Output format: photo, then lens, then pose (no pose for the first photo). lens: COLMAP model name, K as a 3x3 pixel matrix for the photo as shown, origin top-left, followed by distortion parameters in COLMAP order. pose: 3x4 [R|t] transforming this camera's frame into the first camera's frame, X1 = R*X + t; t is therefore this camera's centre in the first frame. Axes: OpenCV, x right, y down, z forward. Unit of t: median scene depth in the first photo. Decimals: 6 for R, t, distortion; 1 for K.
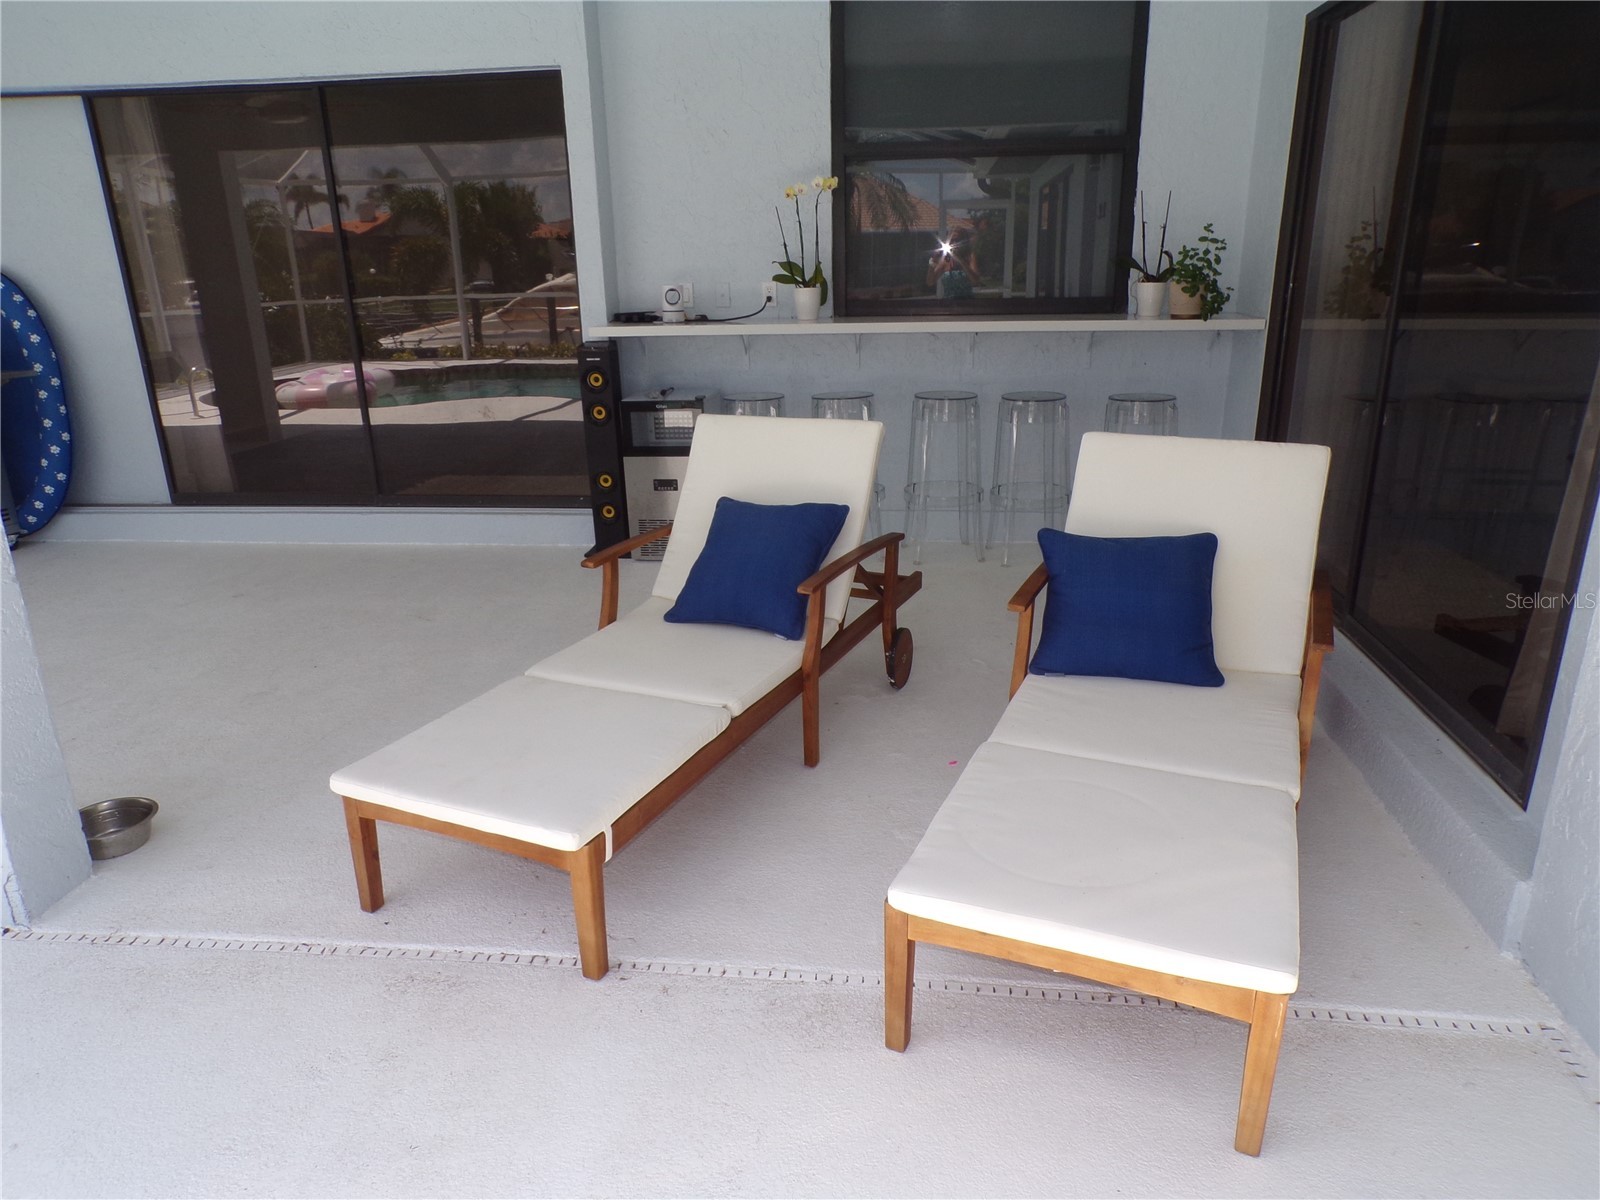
lens RADIAL K [[1164.6, 0, 804.9], [0, 1164.6, 651.6], [0, 0, 1]] dist [-0.063266, 0.107104]
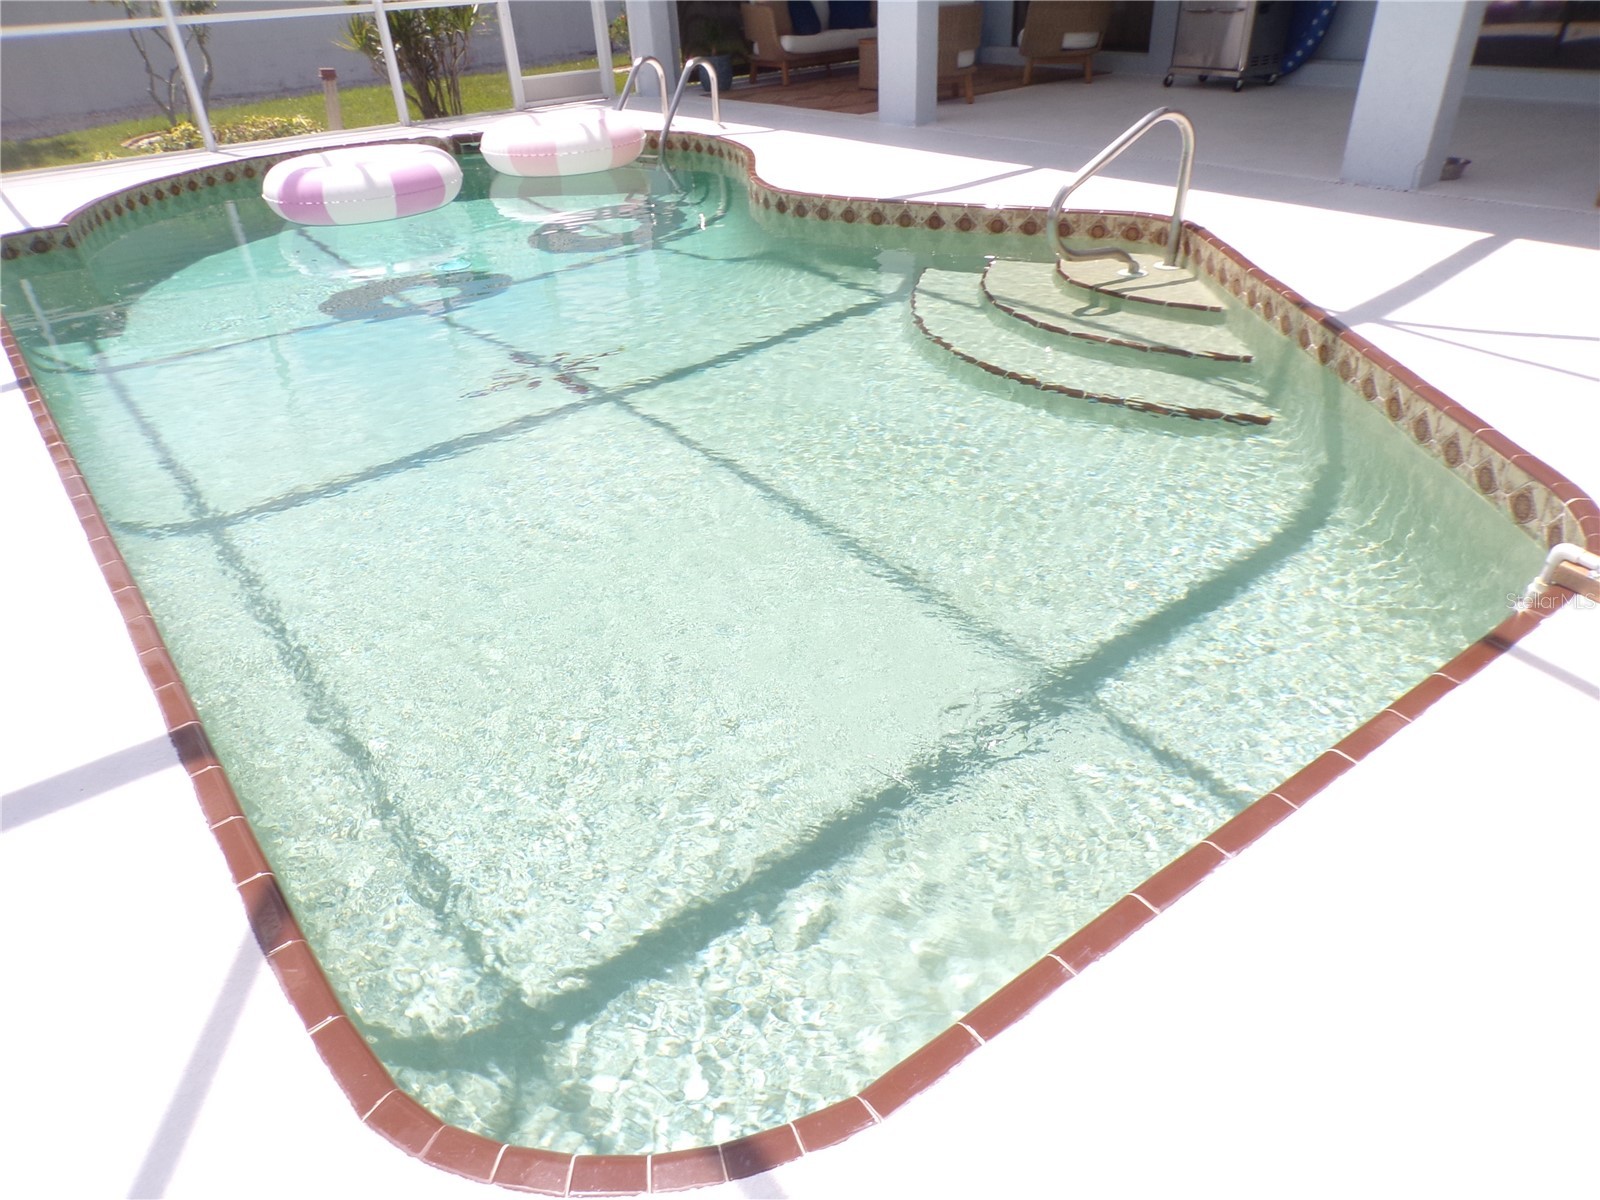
lens RADIAL K [[1135.8, 0, 800.0], [0, 1135.8, 600.0], [0, 0, 1]] dist [0.014946, 0.001776]
pose [[0.706969, 0.351778, -0.613553, 0.040047], [-0.209931, 0.932804, 0.292925, 0.269072], [0.675369, -0.078285, 0.733313, -0.656303]]
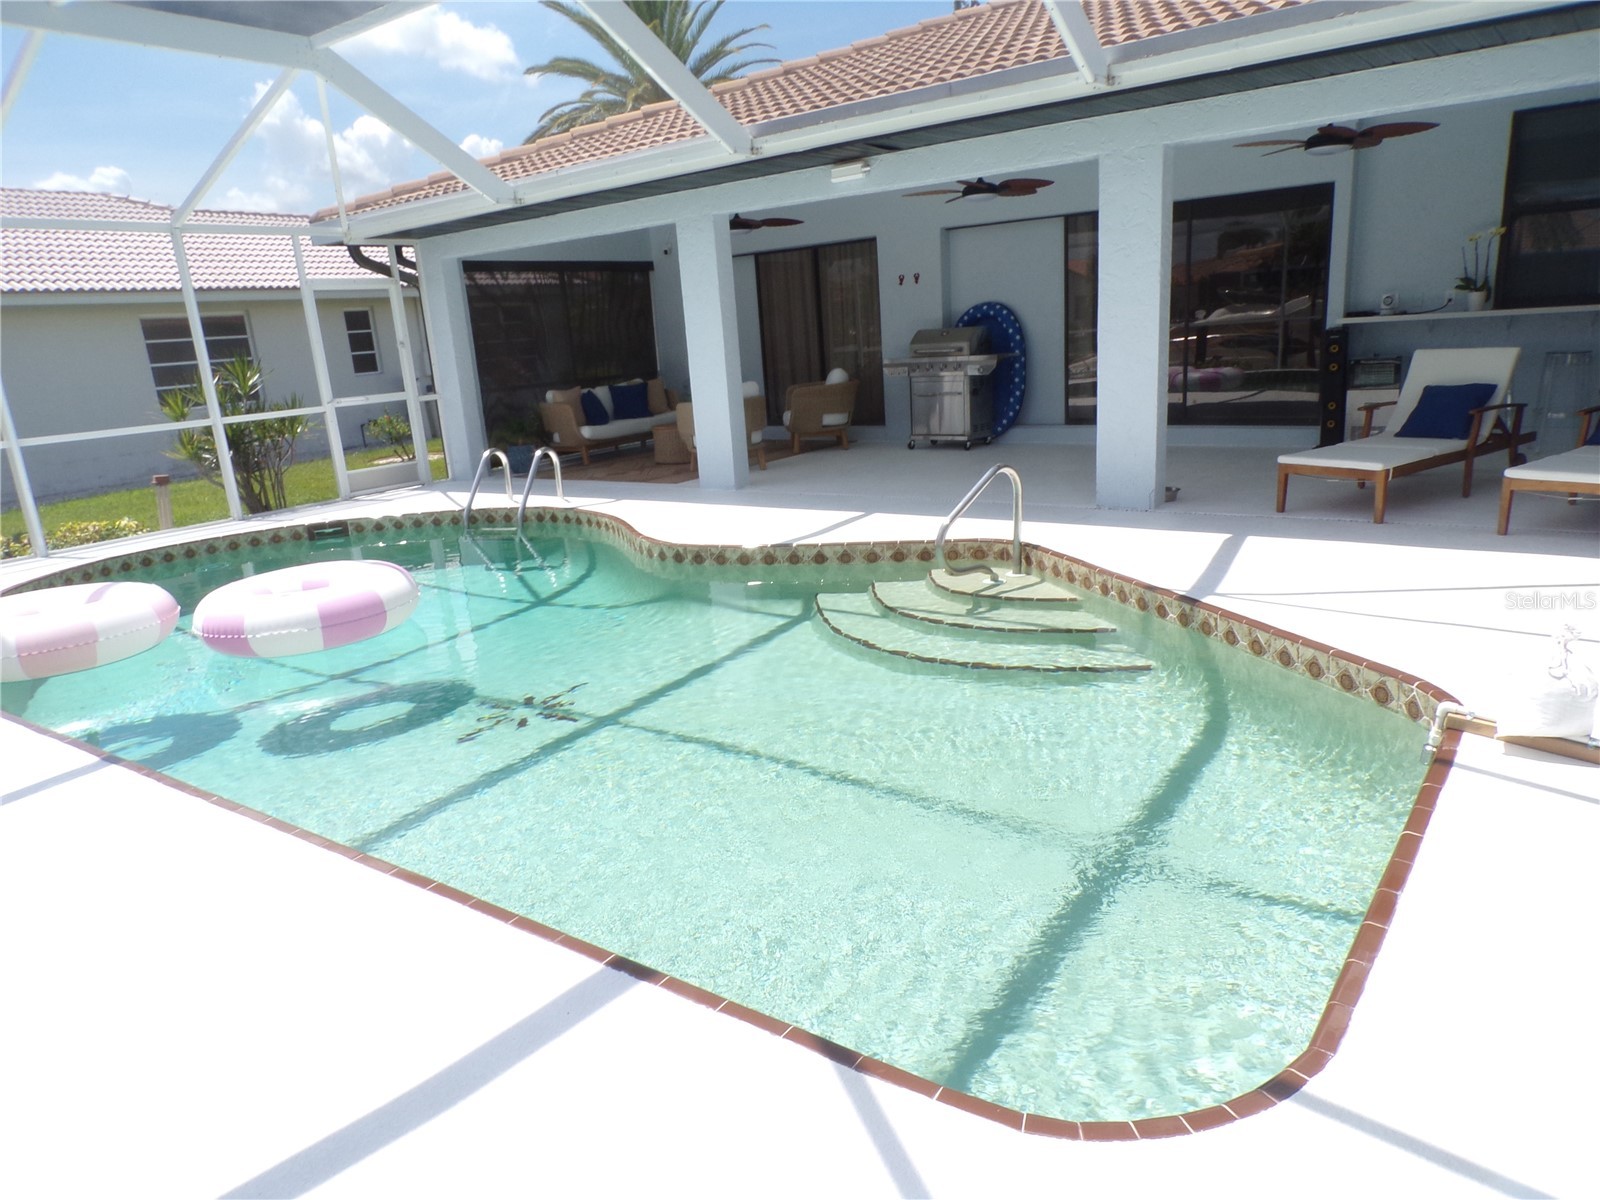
lens RADIAL K [[1097.5, 0, 800.0], [0, 1097.5, 600.0], [0, 0, 1]] dist [0.007911, -0.000672]
pose [[0.869754, 0.088354, -0.485512, -0.038934], [-0.118336, 0.992478, -0.031378, 0.314259], [0.479087, 0.084745, 0.873667, -0.882708]]
